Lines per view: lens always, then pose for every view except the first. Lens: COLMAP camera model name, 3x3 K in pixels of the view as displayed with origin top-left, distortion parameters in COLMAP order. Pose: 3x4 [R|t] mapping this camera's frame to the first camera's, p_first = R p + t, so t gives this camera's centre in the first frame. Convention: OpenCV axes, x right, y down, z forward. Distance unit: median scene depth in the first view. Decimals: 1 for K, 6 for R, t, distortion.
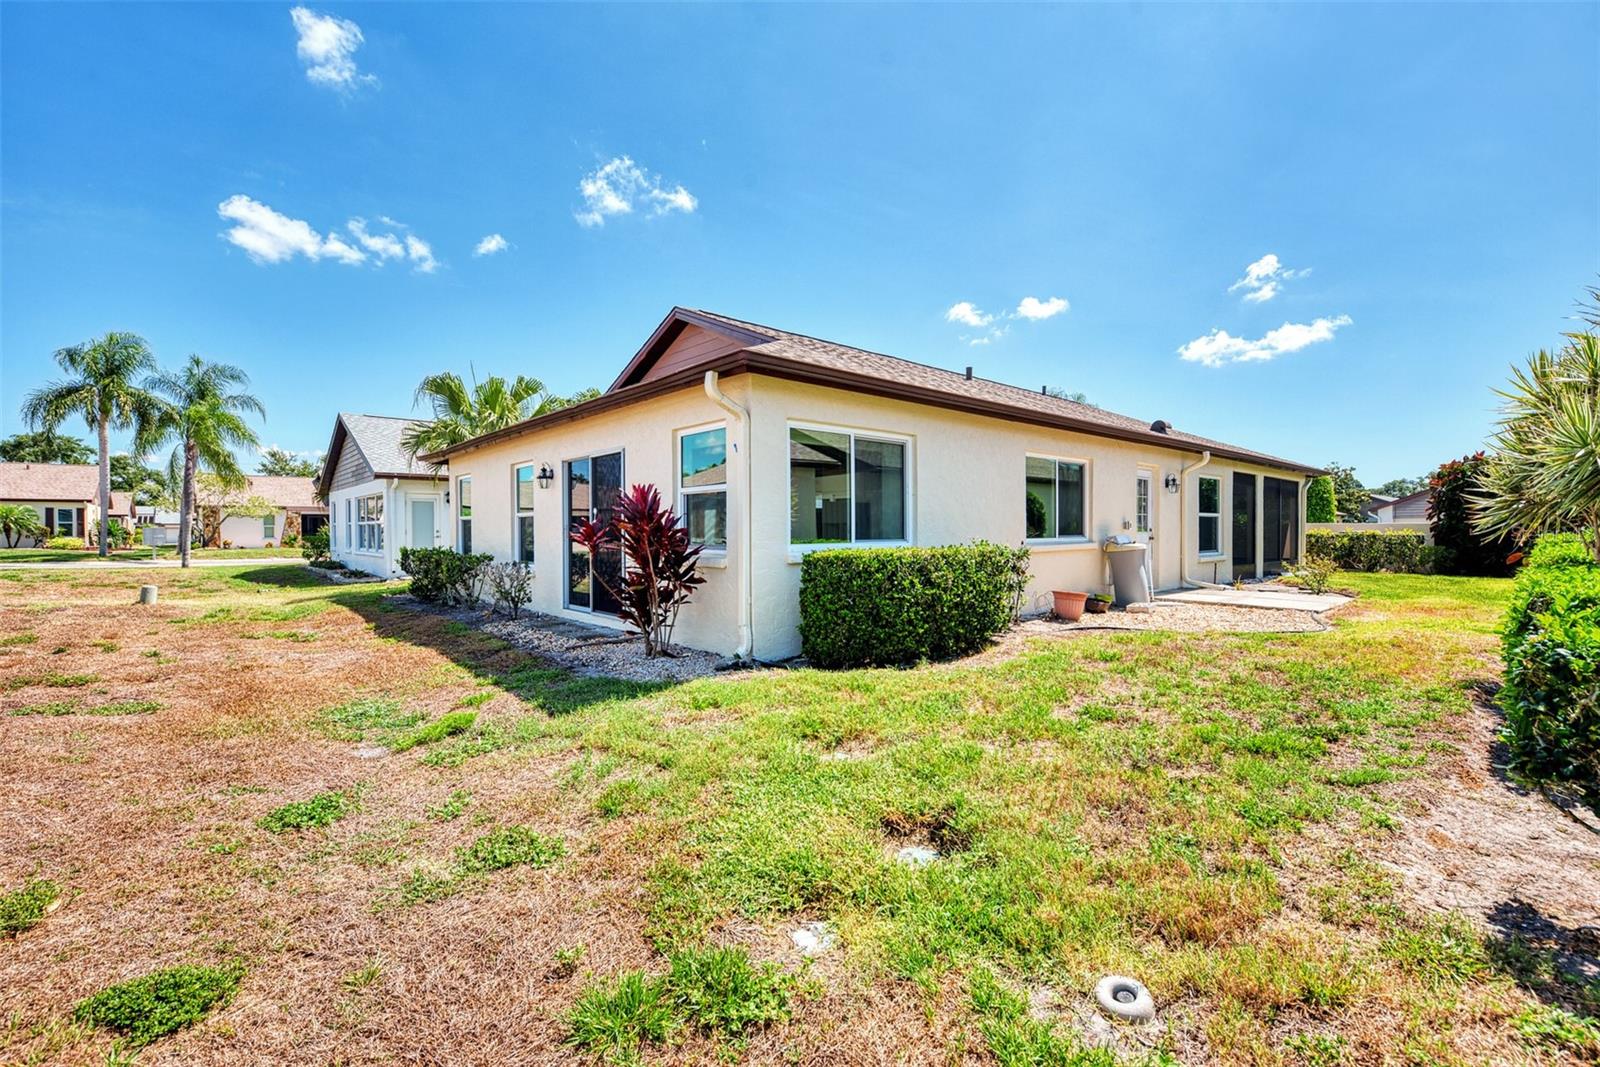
lens RADIAL K [[699.0, 0, 800.0], [0, 699.0, 533.5], [0, 0, 1]] dist [-0.000033, -0.000123]
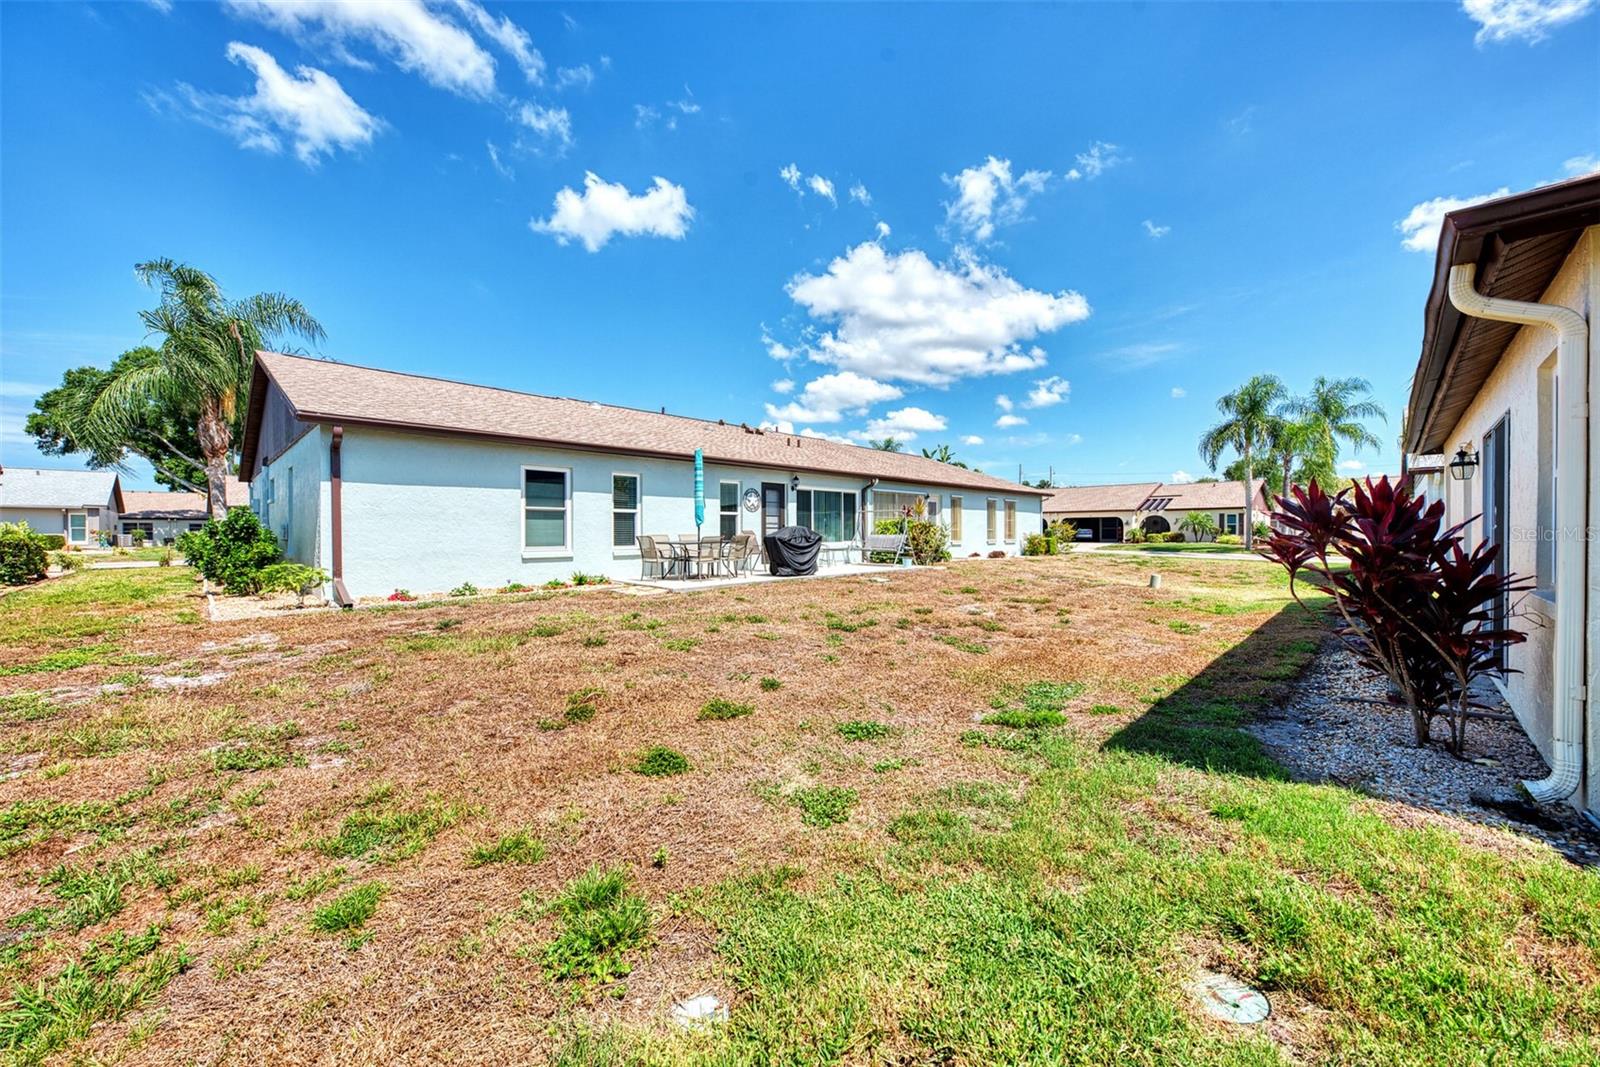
lens RADIAL K [[601.4, 0, 800.0], [0, 601.4, 533.5], [0, 0, 1]] dist [0.000120, -0.000009]
pose [[0.060652, 0.005952, -0.998141, 0.073073], [-0.000302, 0.999982, 0.005945, -0.004484], [0.998159, -0.000059, 0.060653, 0.097198]]
